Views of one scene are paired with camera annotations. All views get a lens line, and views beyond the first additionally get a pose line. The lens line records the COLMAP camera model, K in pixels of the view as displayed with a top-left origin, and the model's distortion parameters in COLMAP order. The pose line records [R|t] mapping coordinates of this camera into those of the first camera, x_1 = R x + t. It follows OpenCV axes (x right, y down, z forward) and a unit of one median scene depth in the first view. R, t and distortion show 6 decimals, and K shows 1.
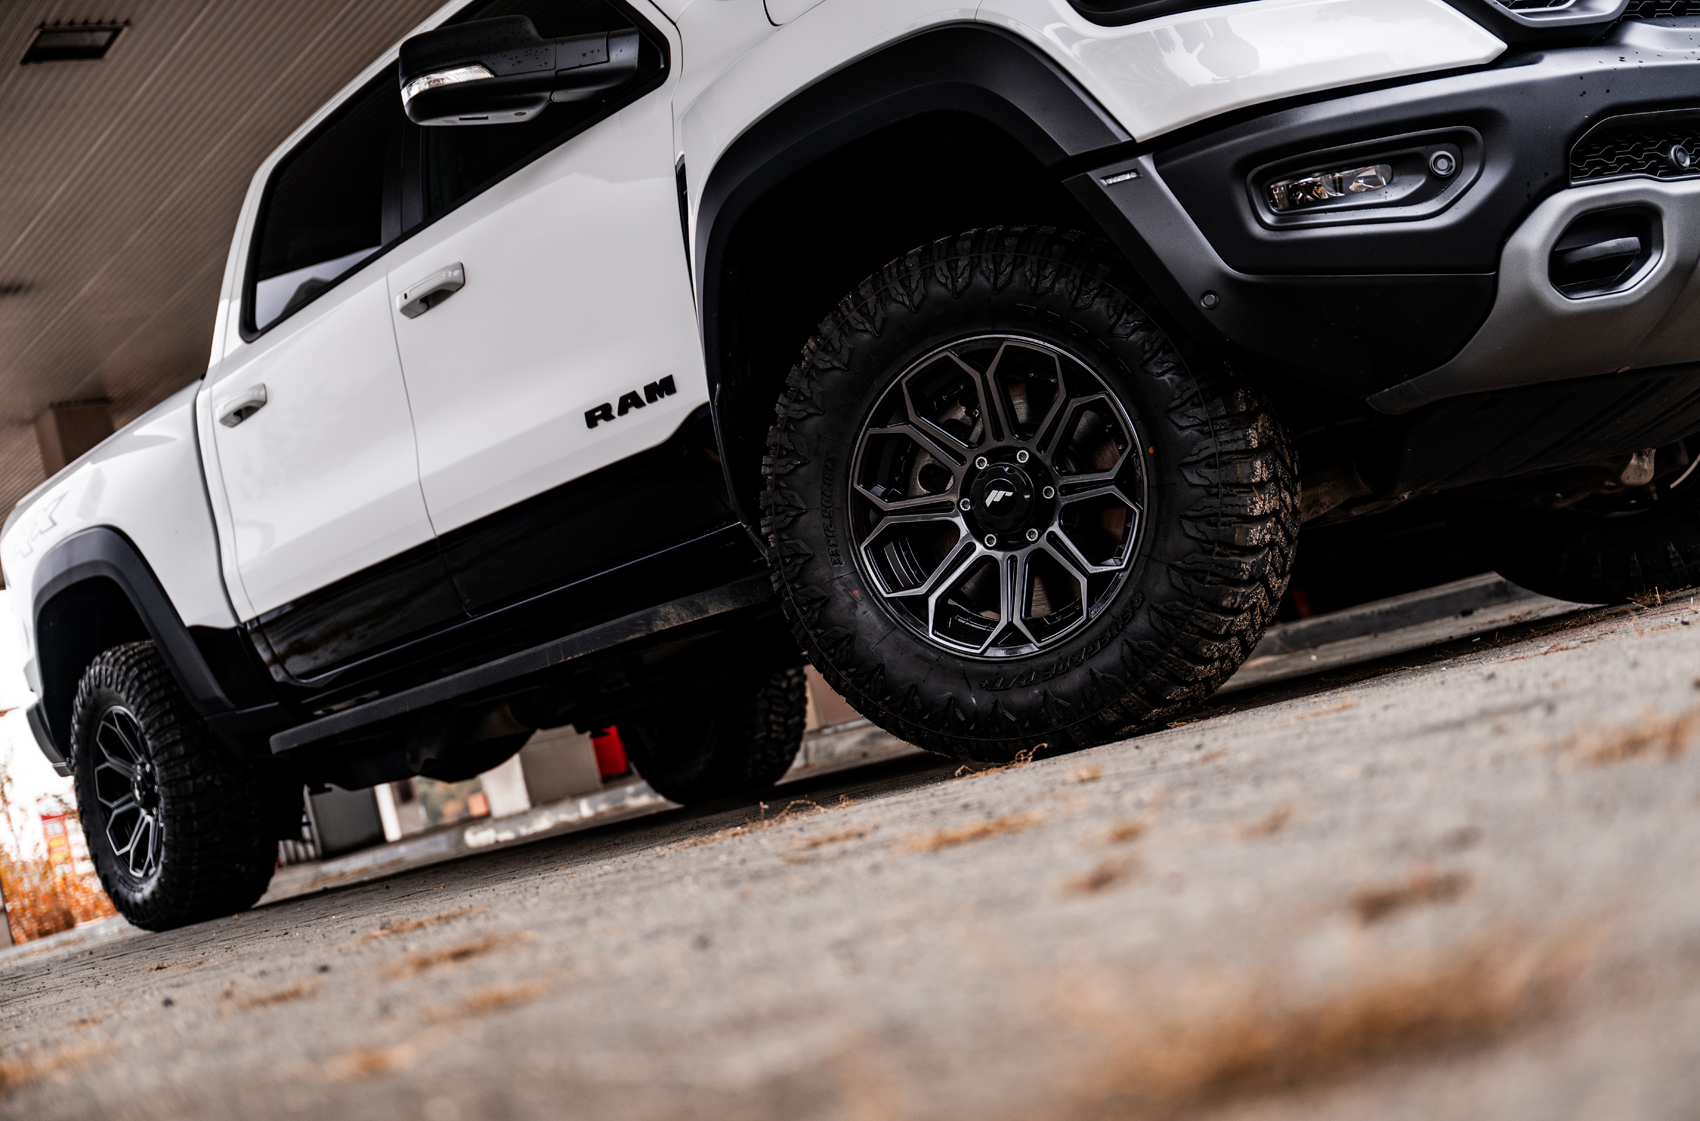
lens RADIAL K [[2195.1, 0, 850.0], [0, 2195.1, 560.5], [0, 0, 1]] dist [-0.028661, 0.021347]
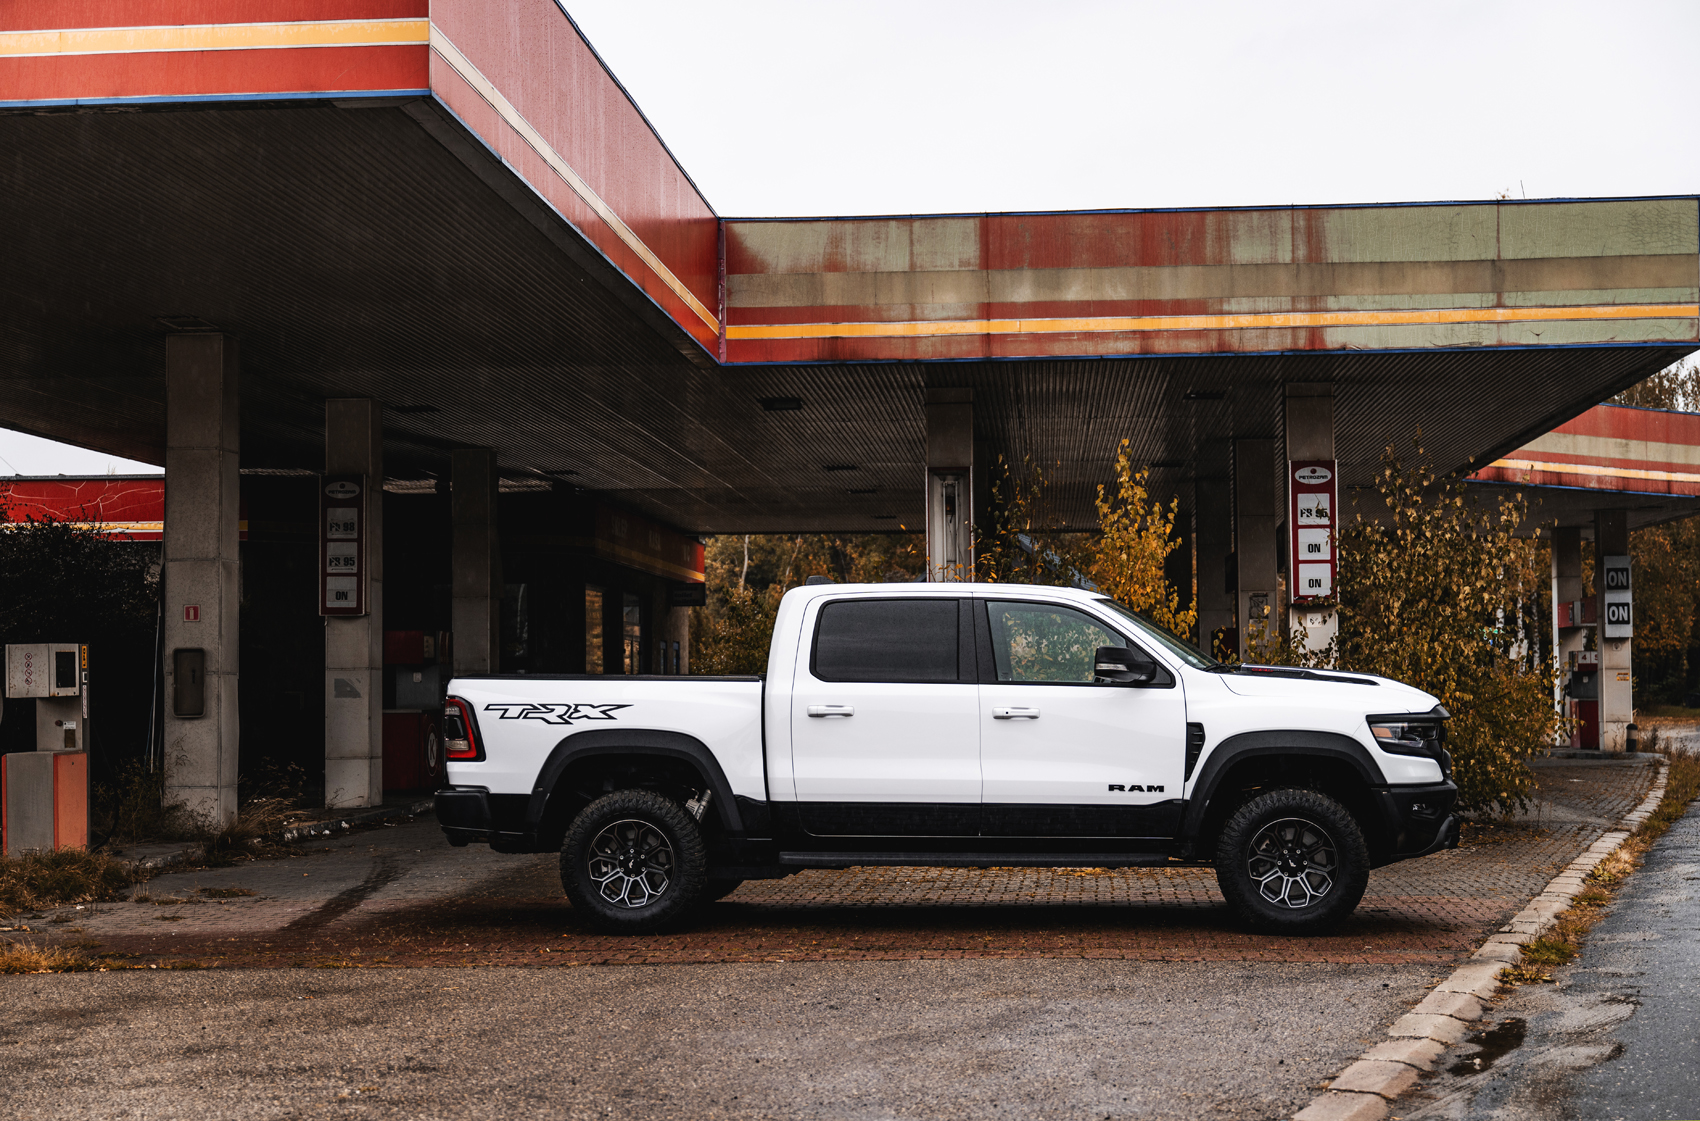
lens RADIAL K [[2600.2, 0, 850.0], [0, 2600.2, 560.5], [0, 0, 1]] dist [-0.000114, -0.041472]
pose [[0.683741, 0.247410, 0.686503, -2.761558], [-0.204178, 0.968057, -0.145523, 0.212478], [-0.700578, -0.040669, 0.712416, -1.169926]]
